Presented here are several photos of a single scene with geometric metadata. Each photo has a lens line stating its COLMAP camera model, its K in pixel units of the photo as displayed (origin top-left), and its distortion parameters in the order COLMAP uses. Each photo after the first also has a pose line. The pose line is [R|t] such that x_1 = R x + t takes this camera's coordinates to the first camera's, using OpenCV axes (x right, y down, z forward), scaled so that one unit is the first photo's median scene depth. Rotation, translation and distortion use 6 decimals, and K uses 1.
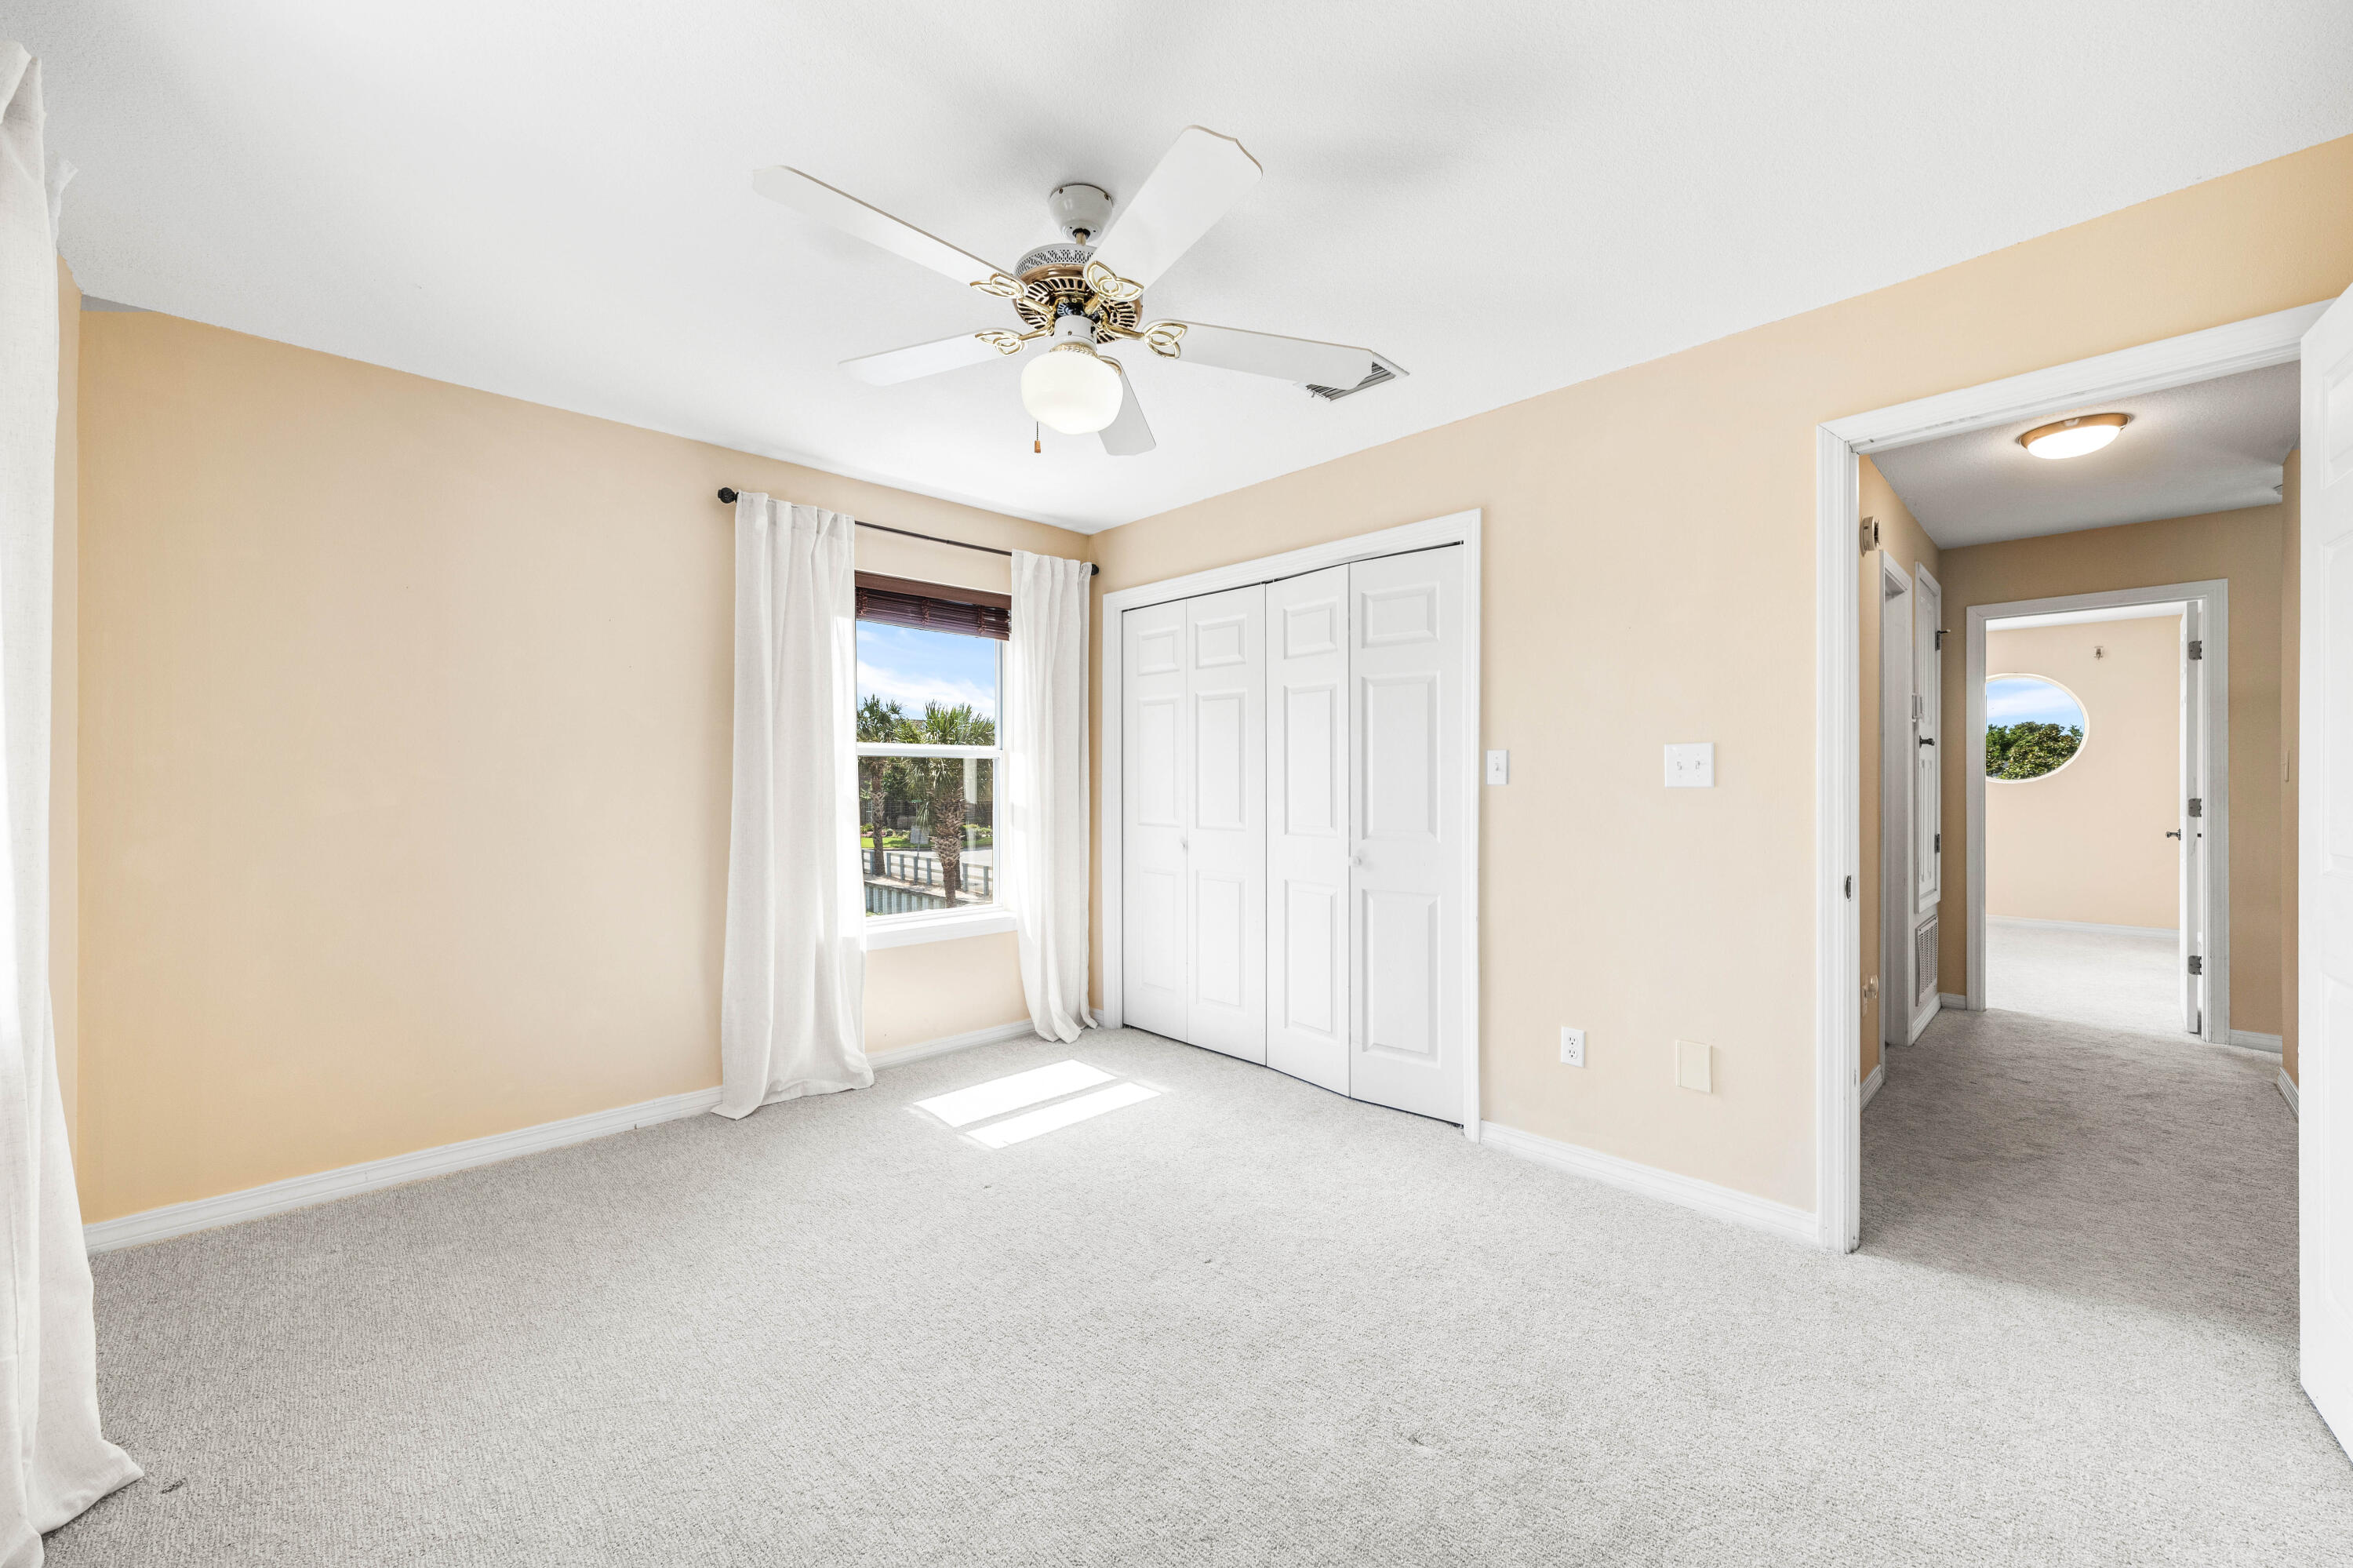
lens RADIAL K [[920.8, 0, 1171.5], [0, 920.8, 772.1], [0, 0, 1]] dist [-0.001100, -0.000094]
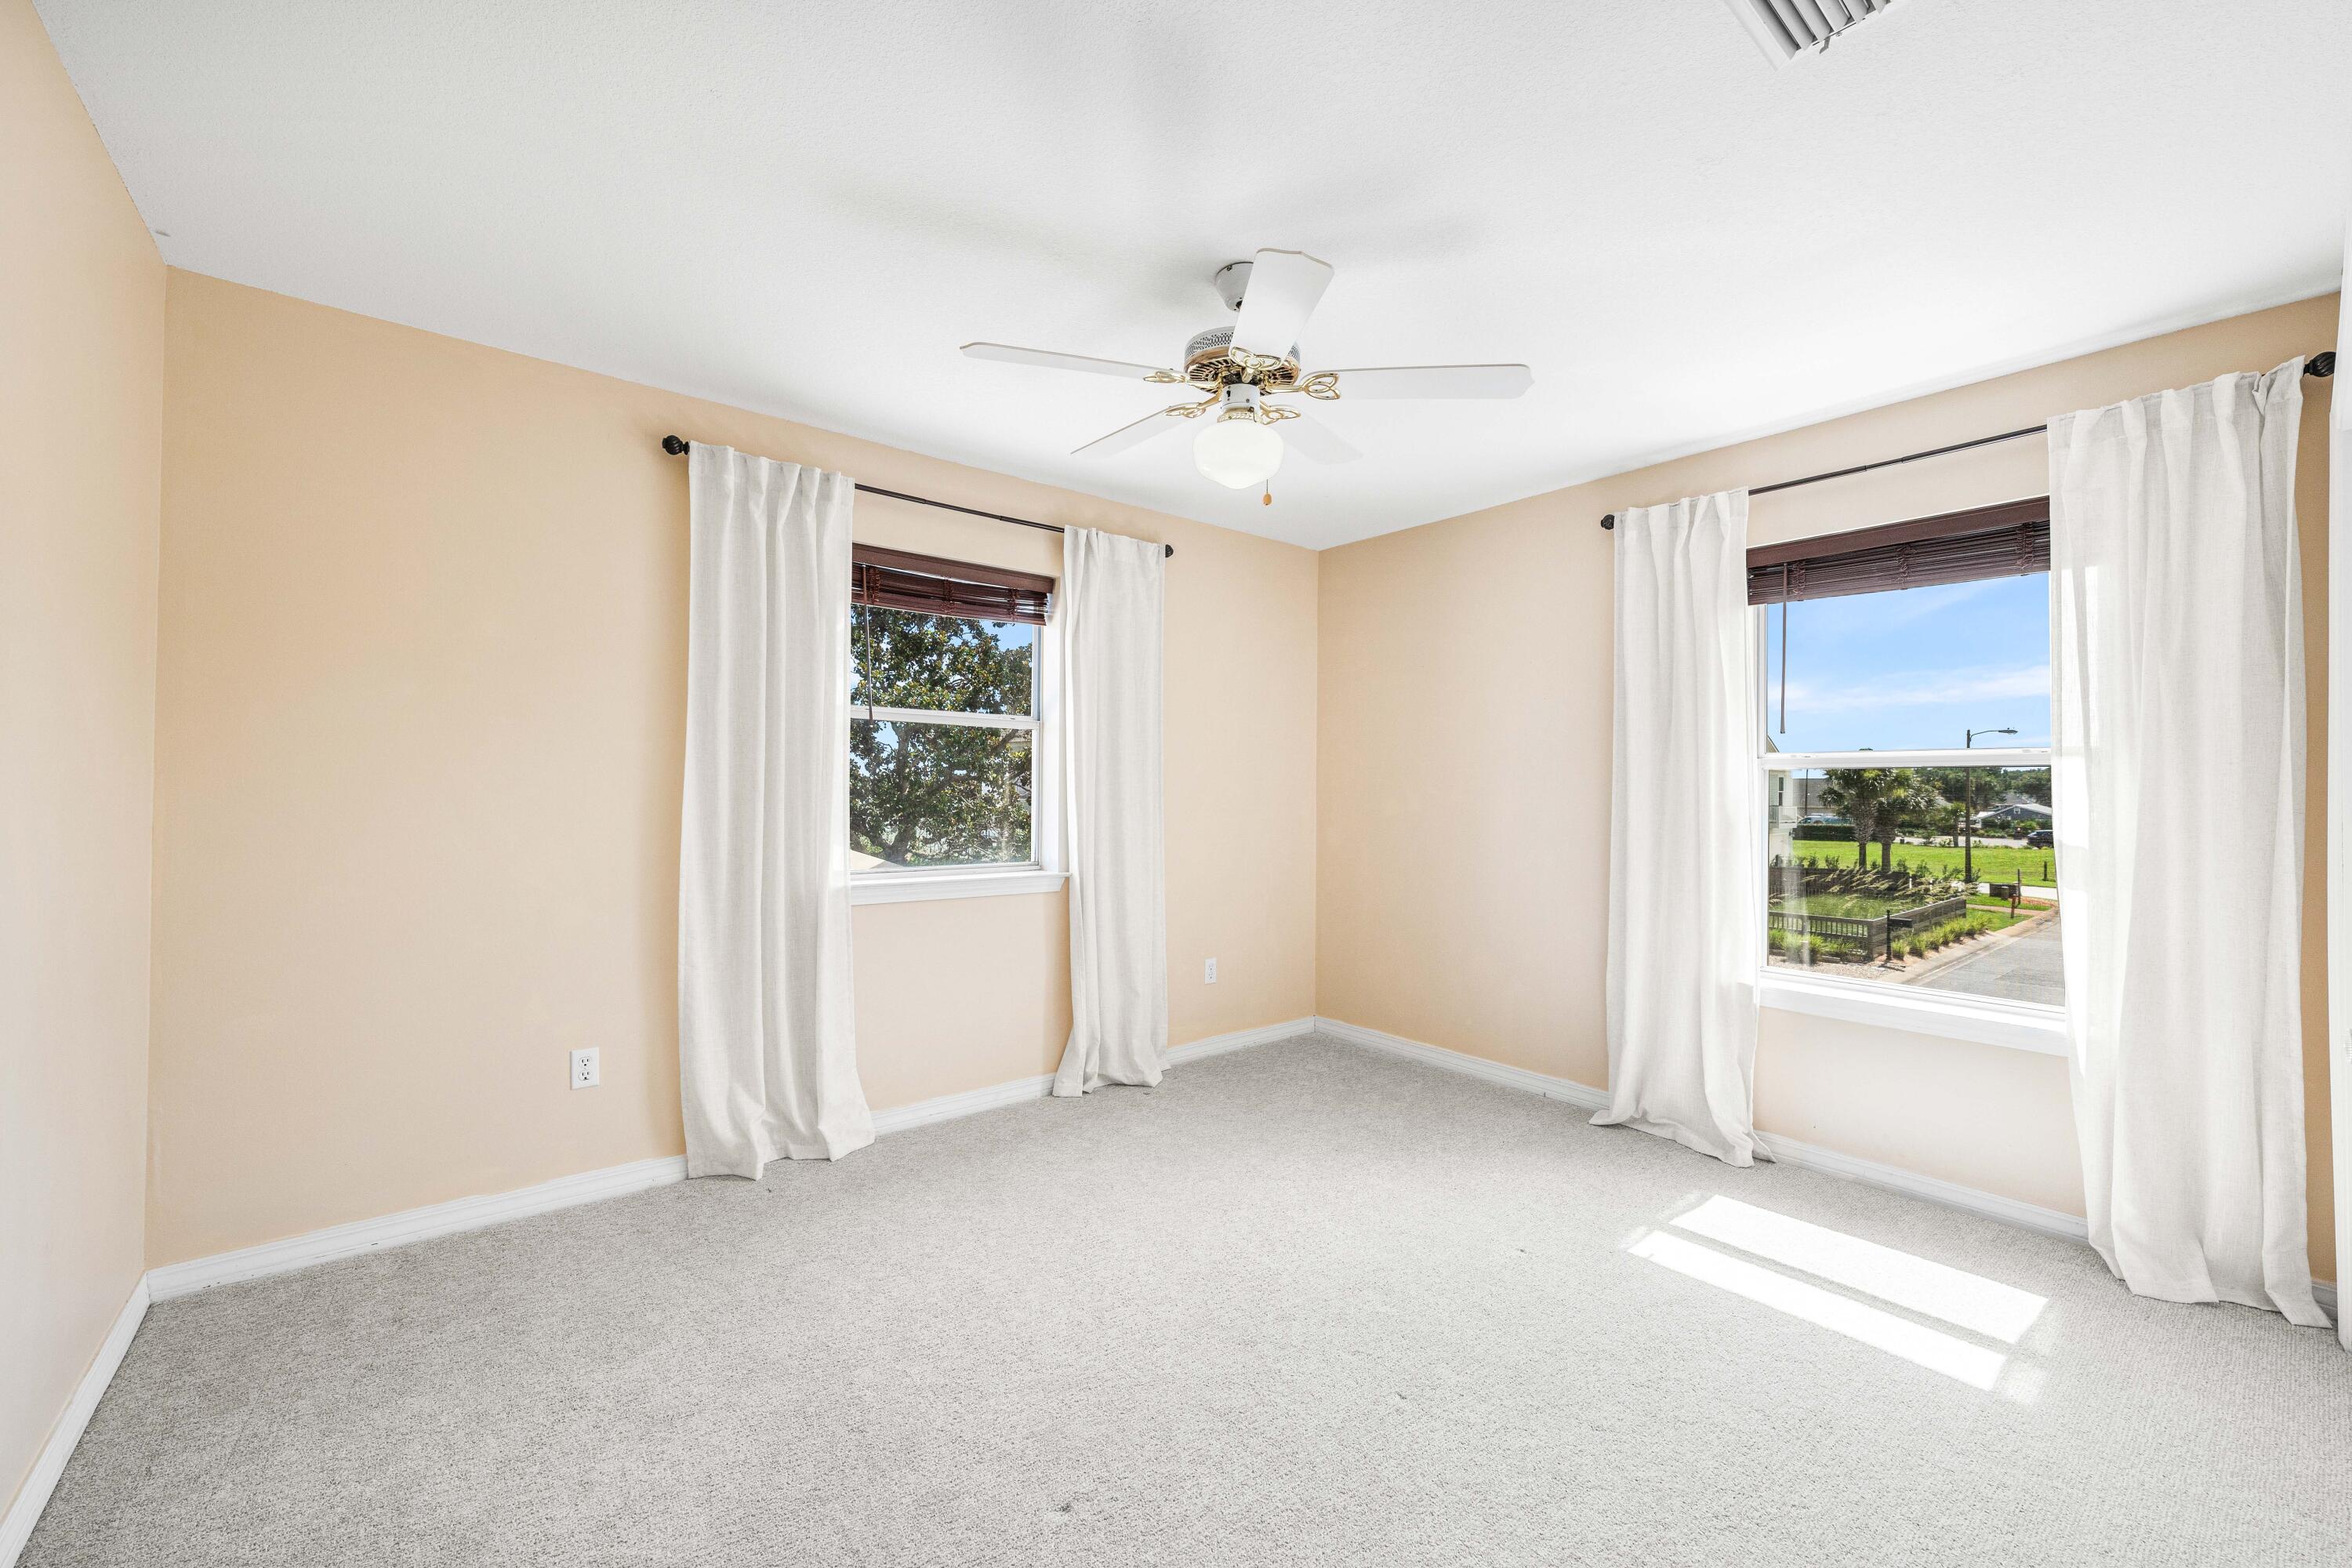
lens RADIAL K [[920.4, 0, 1171.0], [0, 920.4, 772.1], [0, 0, 1]] dist [-0.001100, -0.000094]
pose [[-0.085250, -0.023259, -0.996088, 0.572009], [-0.008625, 0.999707, -0.022605, 0.009638], [0.996322, 0.006665, -0.085426, 0.581681]]
